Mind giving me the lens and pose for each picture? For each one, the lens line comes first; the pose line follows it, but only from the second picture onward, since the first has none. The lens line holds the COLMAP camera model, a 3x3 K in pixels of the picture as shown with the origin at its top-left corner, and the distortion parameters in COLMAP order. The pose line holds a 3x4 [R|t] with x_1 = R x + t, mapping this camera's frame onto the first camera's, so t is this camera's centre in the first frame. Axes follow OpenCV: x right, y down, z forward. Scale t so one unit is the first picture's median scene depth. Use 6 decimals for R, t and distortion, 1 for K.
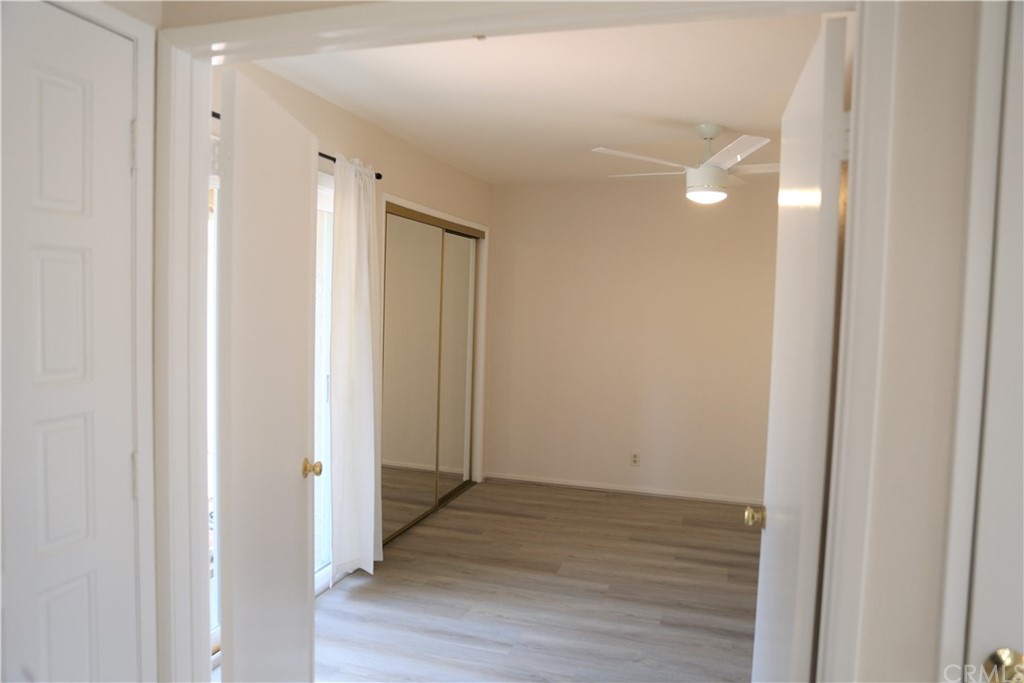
lens RADIAL K [[699.3, 0, 509.1], [0, 699.3, 344.2], [0, 0, 1]] dist [-0.117289, 0.098329]
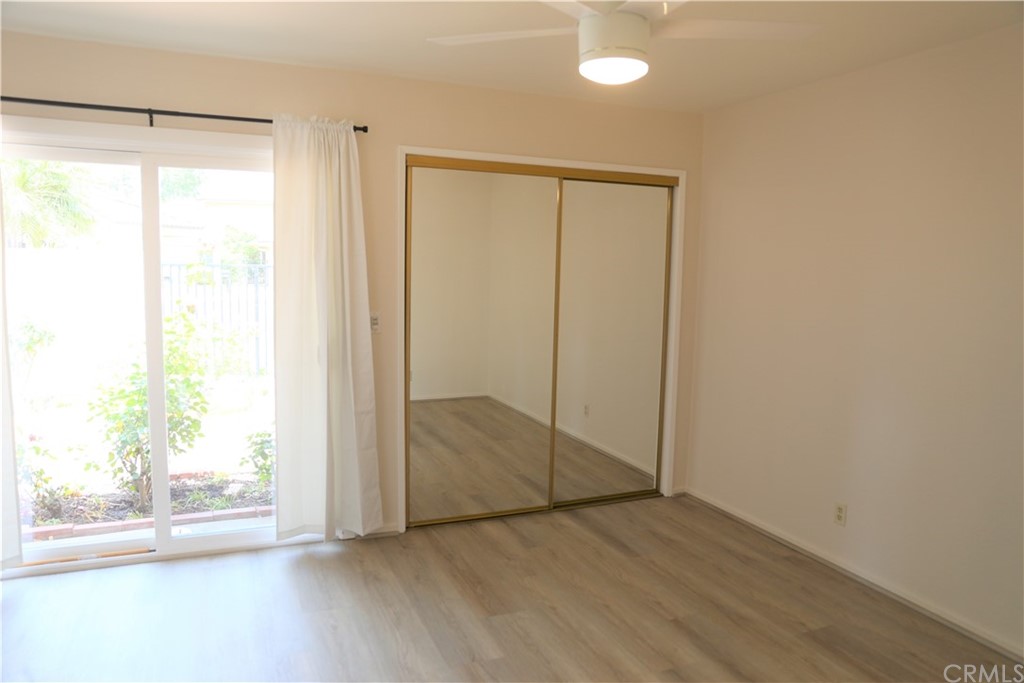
lens RADIAL K [[699.3, 0, 509.1], [0, 699.3, 344.2], [0, 0, 1]] dist [-0.117289, 0.098329]
pose [[0.639059, 0.060490, -0.766775, 0.512823], [-0.046476, 0.998118, 0.040006, 0.002061], [0.767752, 0.010070, 0.640668, 0.424375]]
